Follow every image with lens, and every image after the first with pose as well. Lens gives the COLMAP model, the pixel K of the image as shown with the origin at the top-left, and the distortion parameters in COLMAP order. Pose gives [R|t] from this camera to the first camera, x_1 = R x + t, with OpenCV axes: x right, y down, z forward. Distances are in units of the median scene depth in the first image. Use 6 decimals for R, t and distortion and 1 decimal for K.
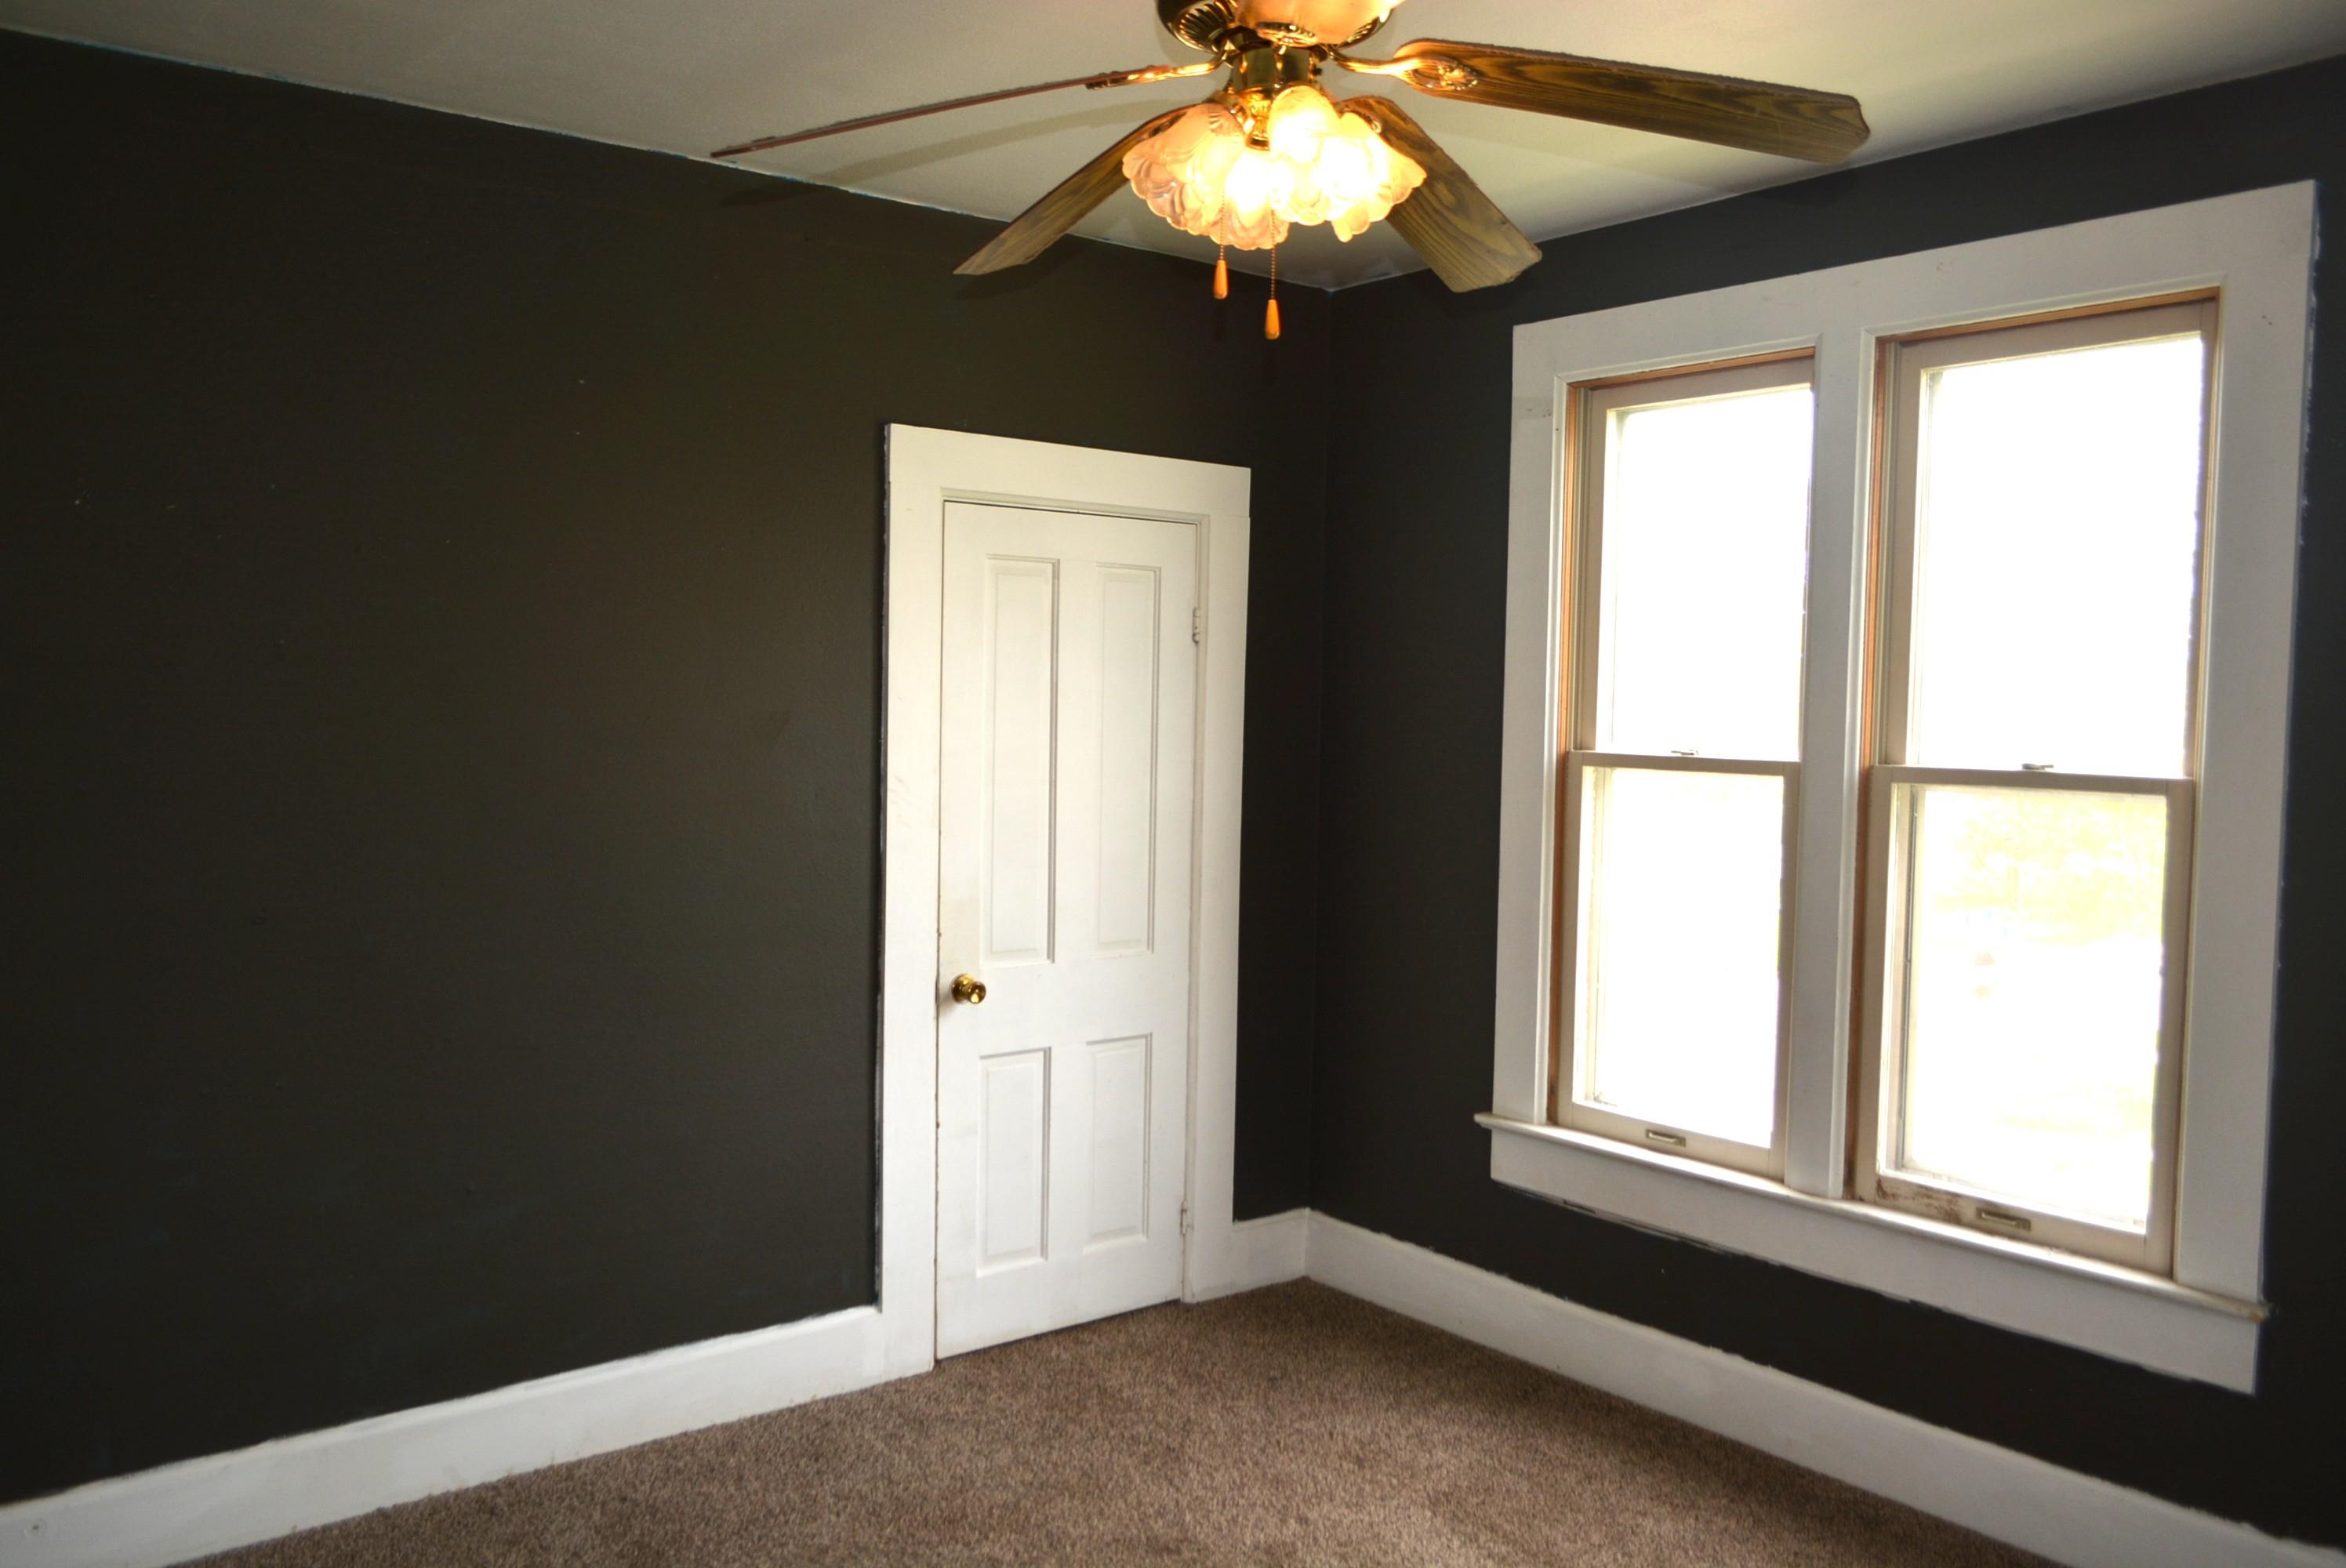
lens RADIAL K [[1846.8, 0, 1163.6], [0, 1846.8, 800.8], [0, 0, 1]] dist [-0.013622, 0.005886]
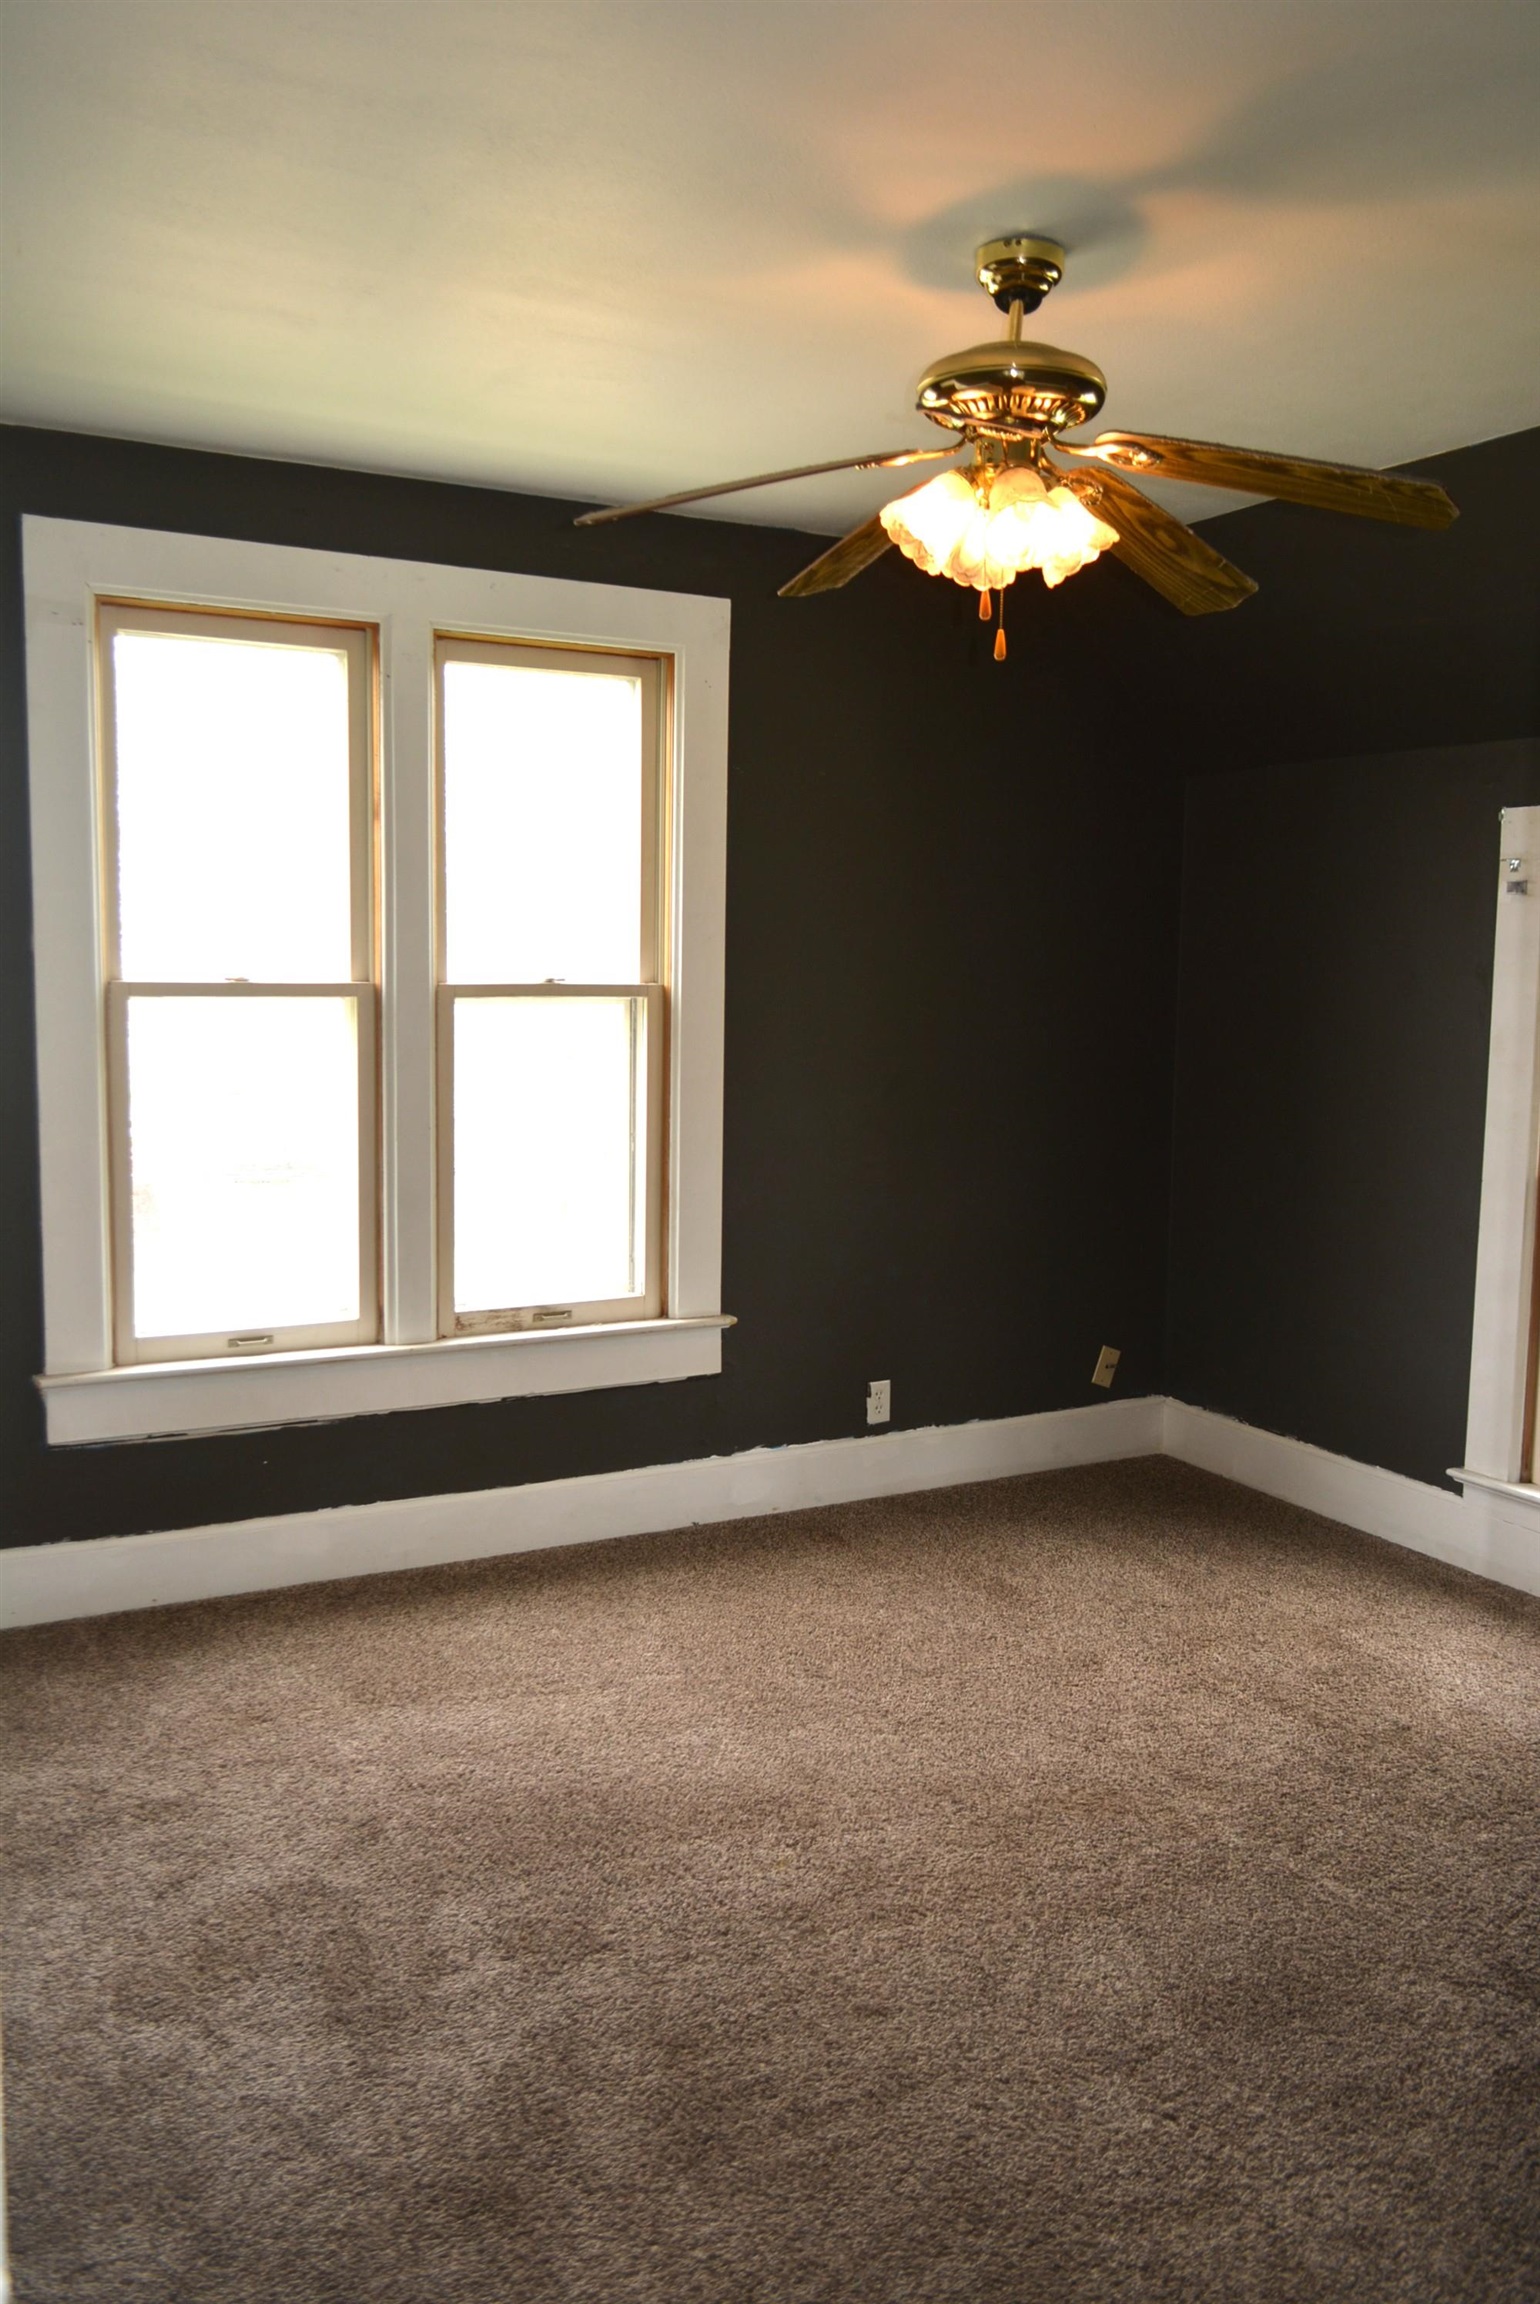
lens RADIAL K [[1813.9, 0, 770.0], [0, 1813.9, 1152.0], [0, 0, 1]] dist [-0.013622, 0.005886]
pose [[0.172797, -0.121195, 0.977473, -0.758951], [0.046143, 0.992307, 0.114877, -0.036219], [-0.983876, 0.025253, 0.177060, 0.567592]]
